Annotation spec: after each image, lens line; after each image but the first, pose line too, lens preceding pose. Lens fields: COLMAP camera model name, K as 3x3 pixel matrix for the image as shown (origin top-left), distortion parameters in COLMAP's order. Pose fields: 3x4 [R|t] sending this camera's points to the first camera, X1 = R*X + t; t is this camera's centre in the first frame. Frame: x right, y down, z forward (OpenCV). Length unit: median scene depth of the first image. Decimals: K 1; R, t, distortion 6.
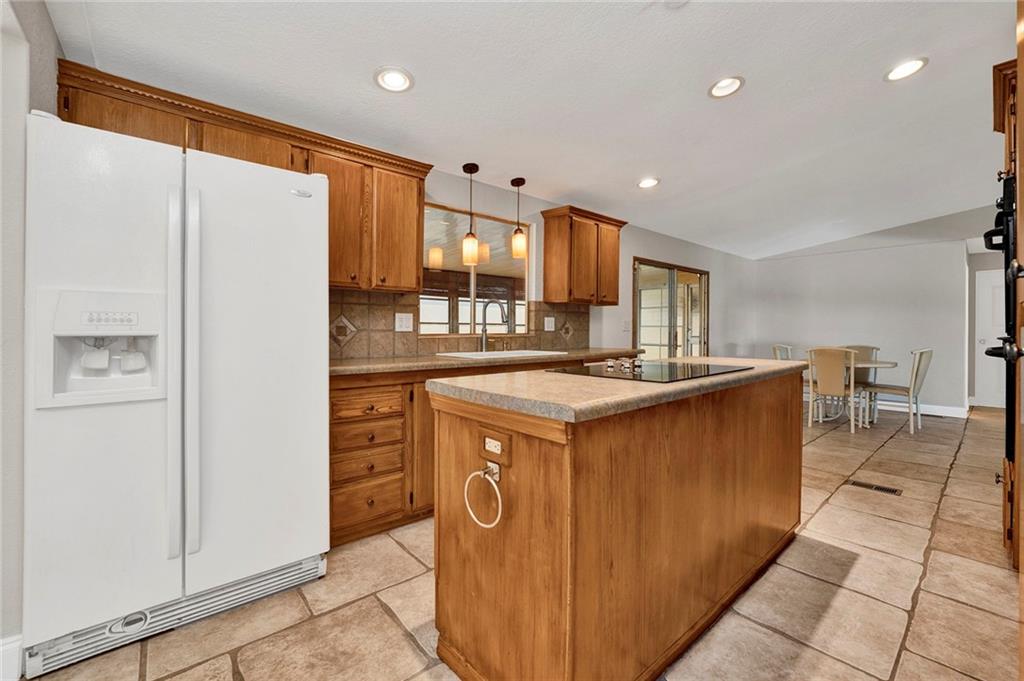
lens RADIAL K [[426.3, 0, 516.3], [0, 426.3, 335.4], [0, 0, 1]] dist [-0.017353, 0.000745]
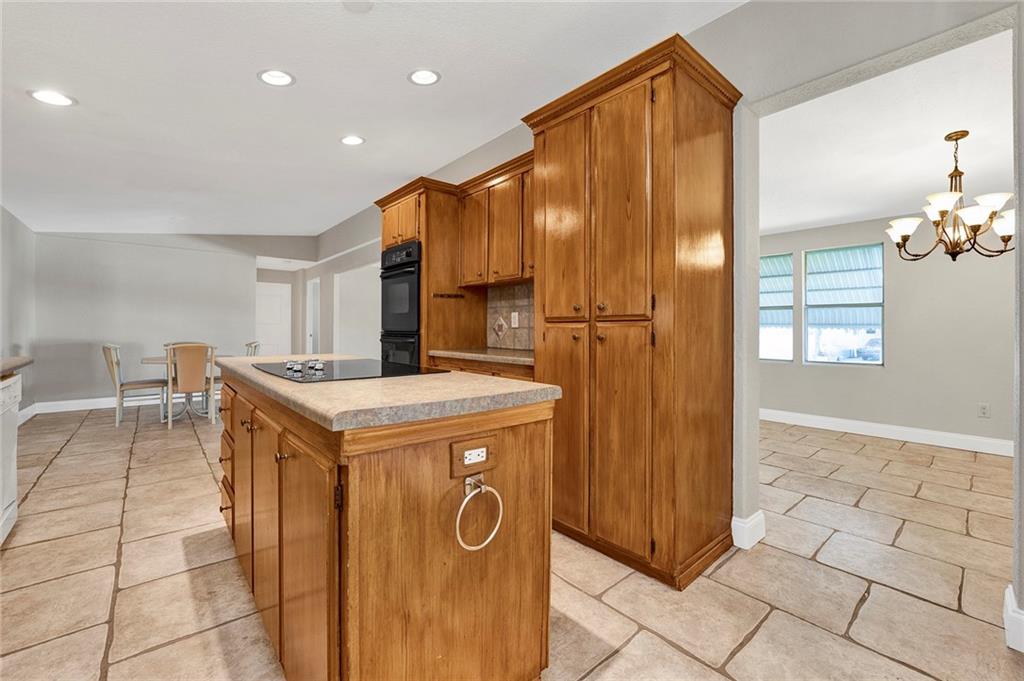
lens RADIAL K [[422.7, 0, 510.2], [0, 422.7, 331.1], [0, 0, 1]] dist [-0.019766, -0.000403]
pose [[0.012147, -0.006954, 0.999902, -0.629128], [0.008246, 0.999943, 0.006854, -0.007052], [-0.999892, 0.008162, 0.012204, 0.607851]]
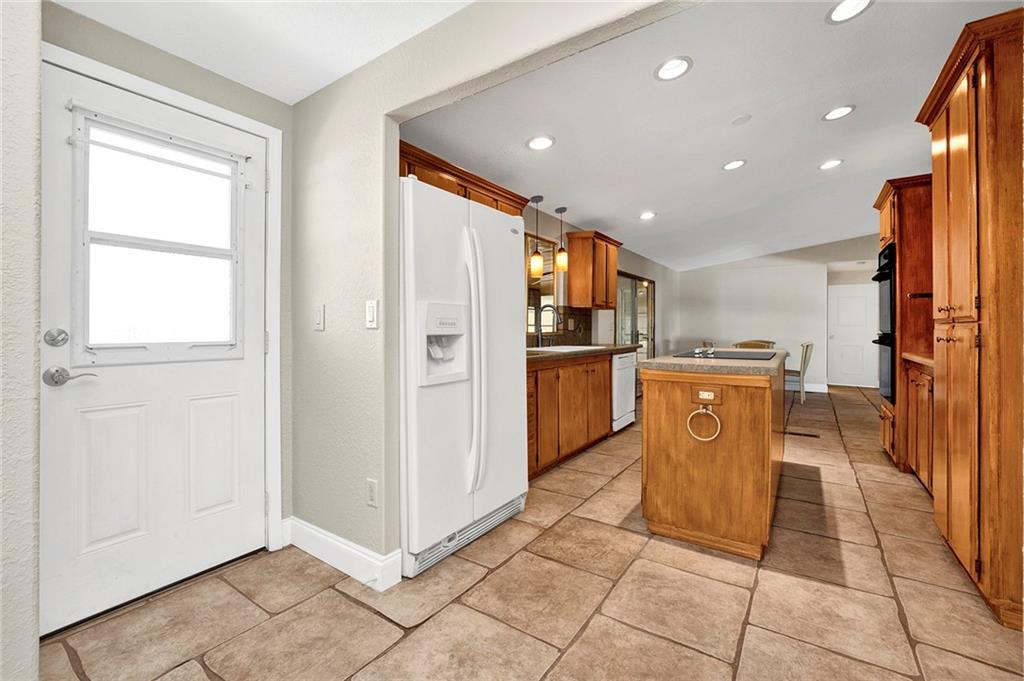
lens RADIAL K [[437.7, 0, 517.5], [0, 437.7, 334.6], [0, 0, 1]] dist [-0.014333, -0.000012]
pose [[0.965554, -0.004080, 0.260170, -0.861492], [0.004074, 0.999992, 0.000564, 0.000829], [-0.260170, 0.000516, 0.965563, -0.373182]]
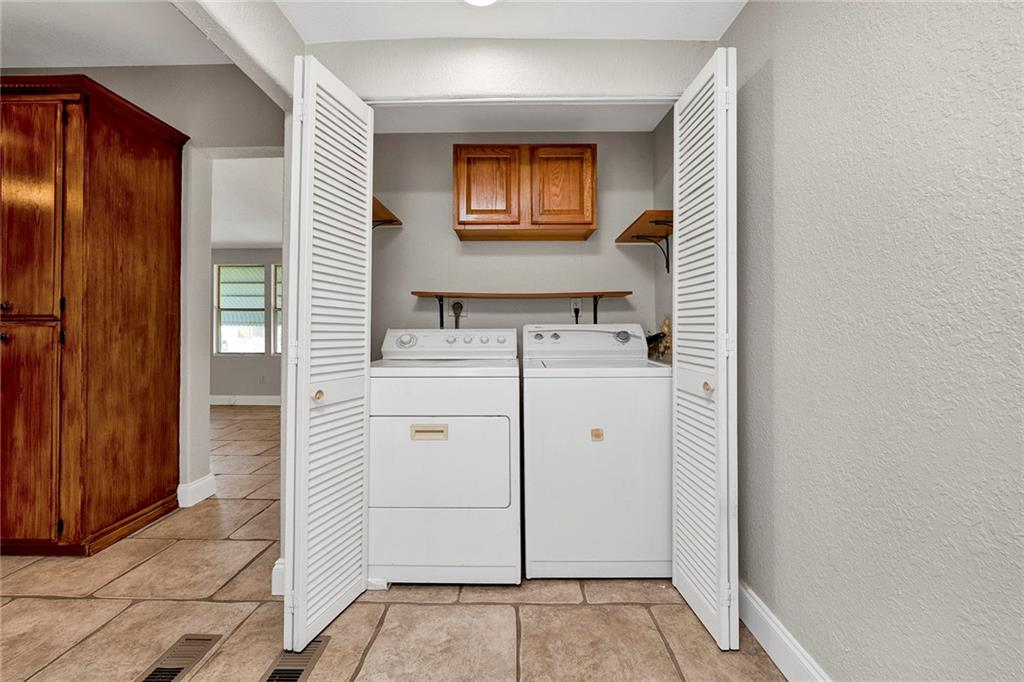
lens RADIAL K [[426.1, 0, 496.8], [0, 426.1, 322.7], [0, 0, 1]] dist [-0.001754, 0.000030]
pose [[-0.738286, 0.001623, 0.674486, -1.233901], [0.002284, 0.999997, 0.000094, -0.015037], [-0.674484, 0.001610, -0.738288, 0.329734]]
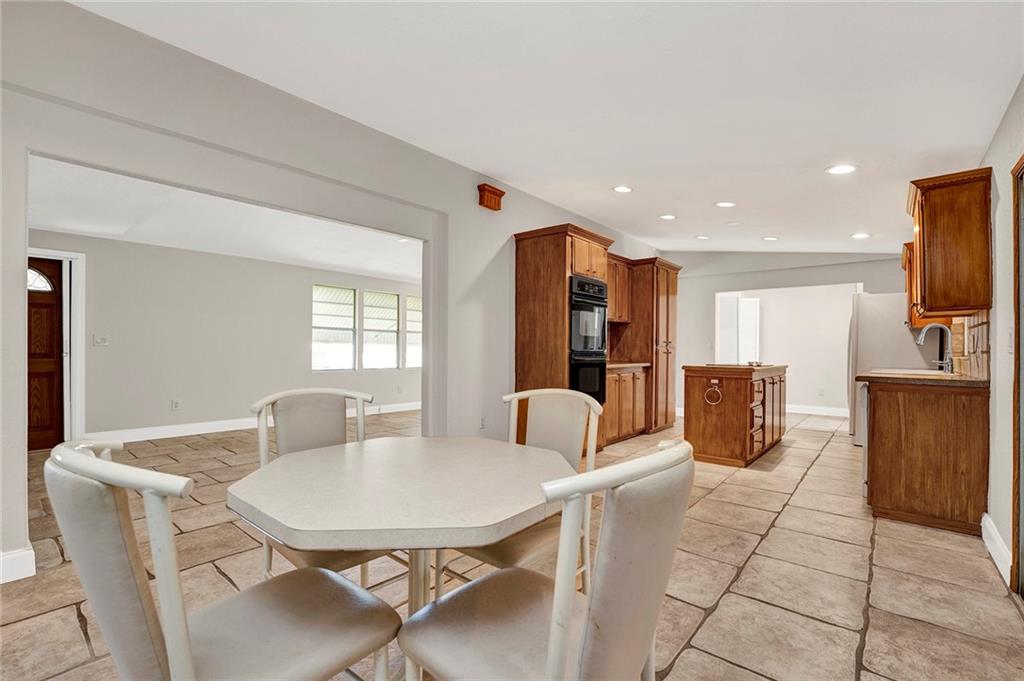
lens RADIAL K [[457.7, 0, 510.1], [0, 457.7, 343.6], [0, 0, 1]] dist [-0.011822, 0.000337]
pose [[-0.989167, -0.014498, -0.146076, 2.178795], [-0.014589, 0.999893, -0.000449, -0.029961], [0.146067, 0.001687, -0.989273, 3.626002]]
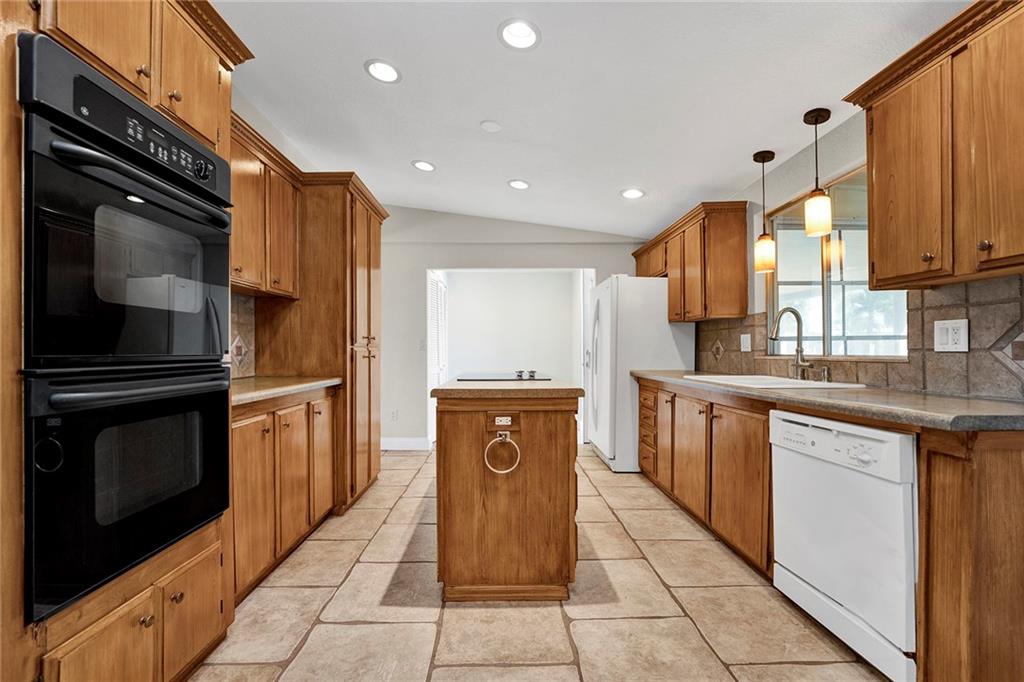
lens RADIAL K [[431.9, 0, 497.9], [0, 431.9, 348.5], [0, 0, 1]] dist [-0.002884, -0.000224]
pose [[-0.662750, -0.002956, -0.748835, 1.518434], [-0.006126, 0.999980, 0.001475, -0.021456], [0.748815, 0.005565, -0.662755, 2.031124]]
